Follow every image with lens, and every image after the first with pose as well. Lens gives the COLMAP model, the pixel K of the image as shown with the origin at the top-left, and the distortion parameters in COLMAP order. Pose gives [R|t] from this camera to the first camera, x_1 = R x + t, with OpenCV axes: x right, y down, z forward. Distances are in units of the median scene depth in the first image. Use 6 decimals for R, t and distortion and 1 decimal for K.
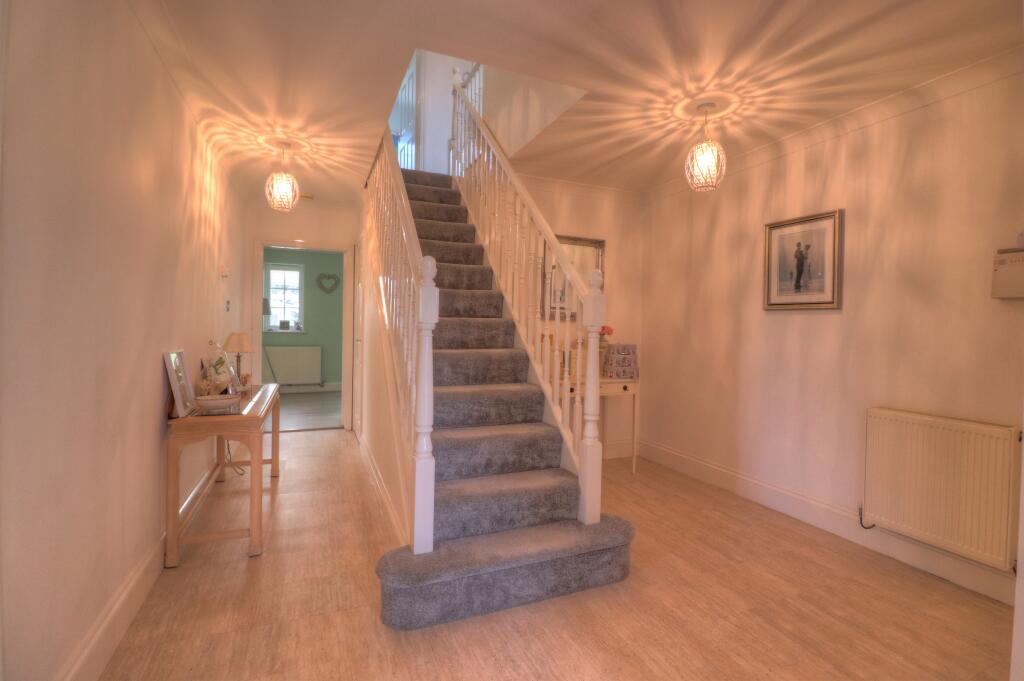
lens RADIAL K [[474.9, 0, 512.5], [0, 474.9, 334.5], [0, 0, 1]] dist [-0.005707, -0.009498]
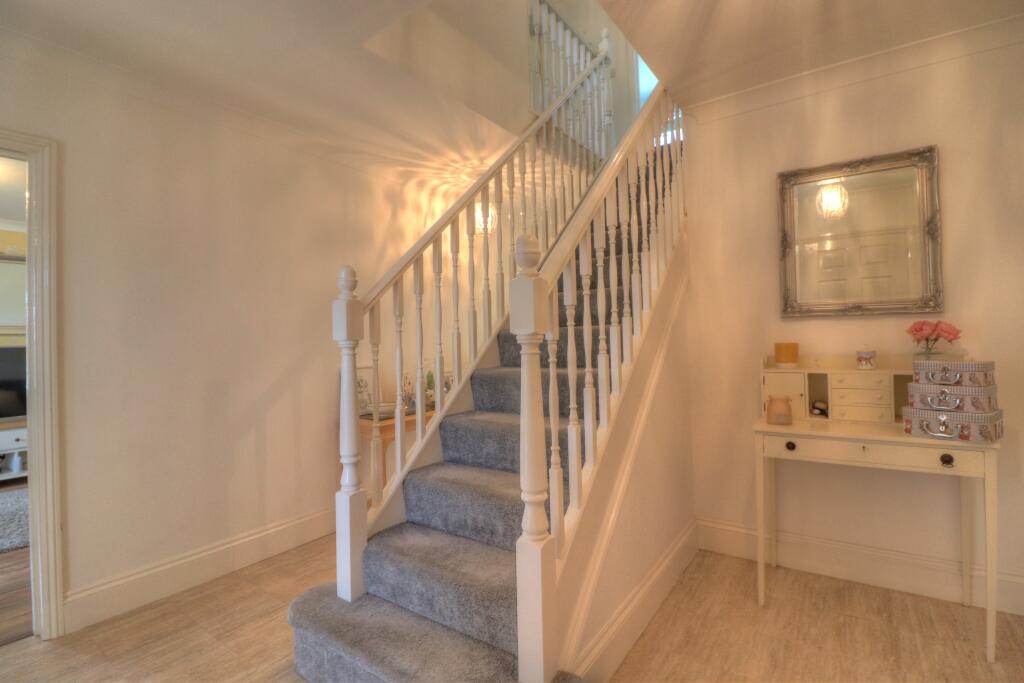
lens RADIAL K [[474.9, 0, 512.3], [0, 474.9, 343.8], [0, 0, 1]] dist [-0.005707, -0.009498]
pose [[0.536415, -0.026075, -0.843551, 0.488768], [0.027676, 0.999529, -0.013298, -0.003222], [0.843500, -0.016213, 0.536884, 0.509667]]
